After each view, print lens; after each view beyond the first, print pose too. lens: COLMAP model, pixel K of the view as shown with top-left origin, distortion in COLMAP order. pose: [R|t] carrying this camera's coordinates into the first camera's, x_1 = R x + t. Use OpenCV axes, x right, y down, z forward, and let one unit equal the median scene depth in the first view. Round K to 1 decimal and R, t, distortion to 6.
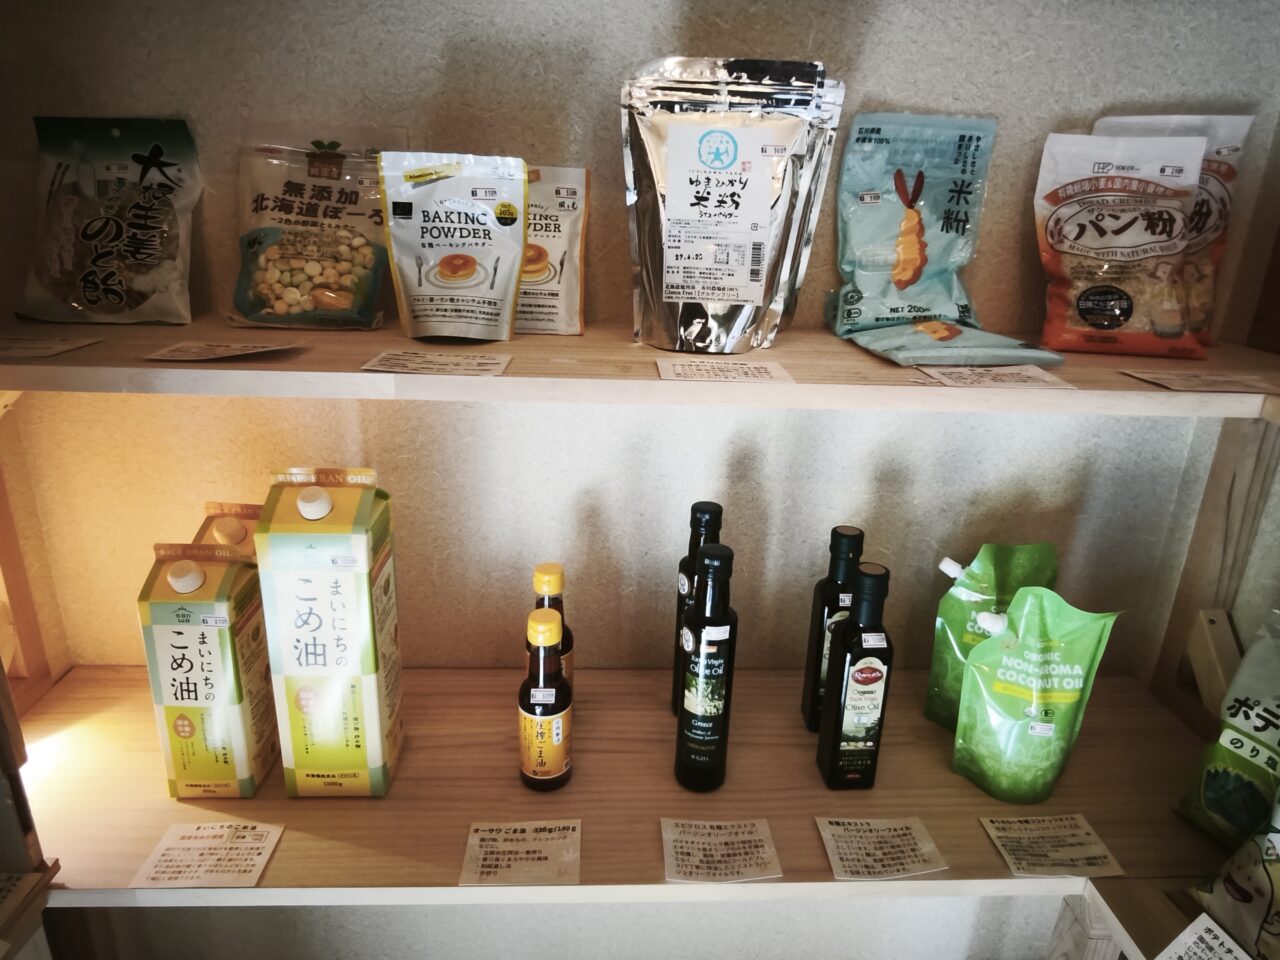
lens RADIAL K [[782.9, 0, 634.6], [0, 782.9, 471.4], [0, 0, 1]] dist [-0.005478, 0.003501]
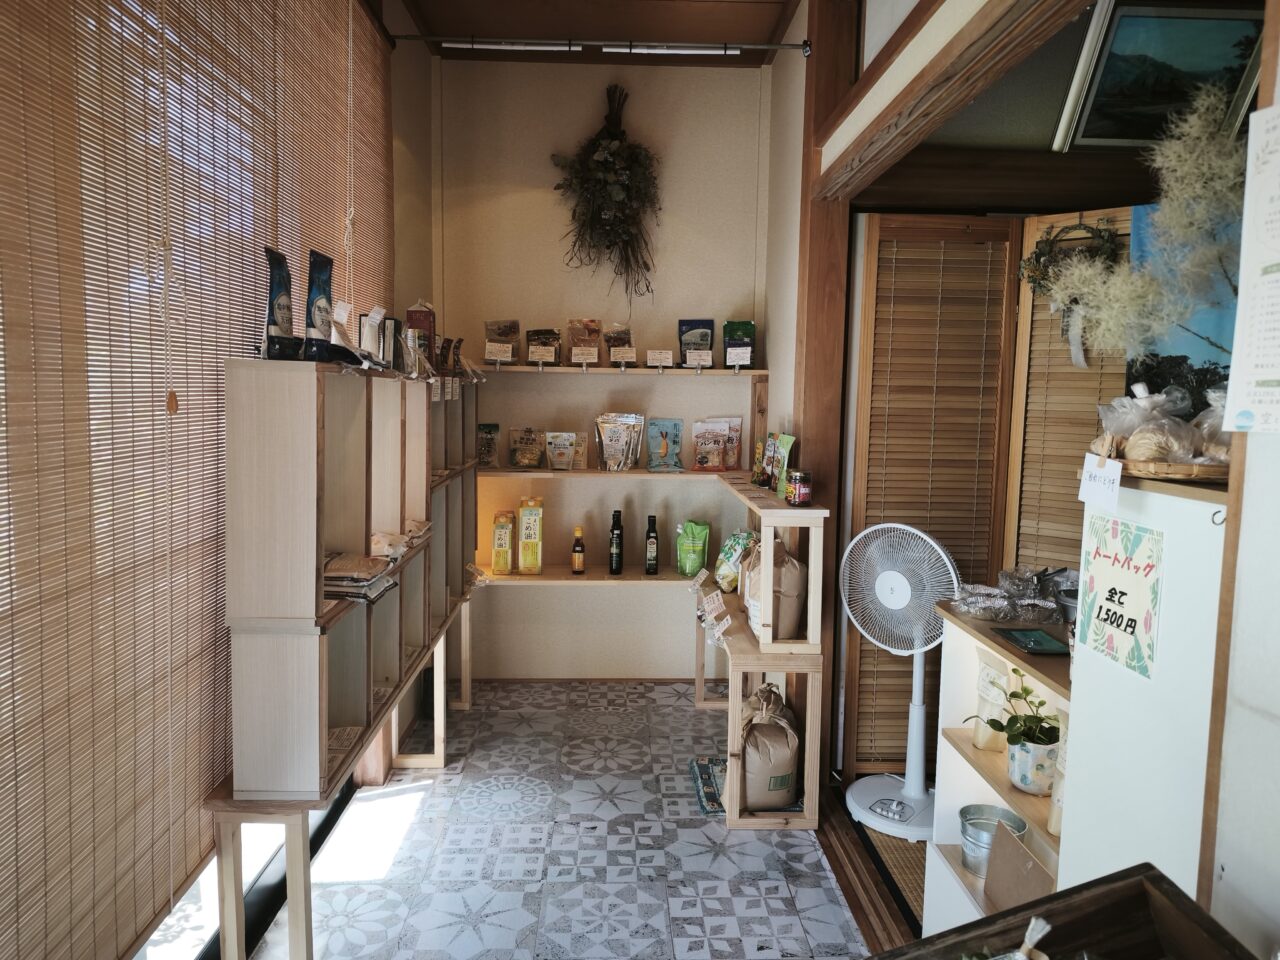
lens RADIAL K [[866.5, 0, 638.2], [0, 866.5, 475.7], [0, 0, 1]] dist [0.001839, 0.000093]
pose [[0.999746, -0.018017, -0.013576, 0.290055], [0.014199, 0.970187, -0.241940, 1.058208], [0.017530, 0.241686, 0.970196, -3.765806]]
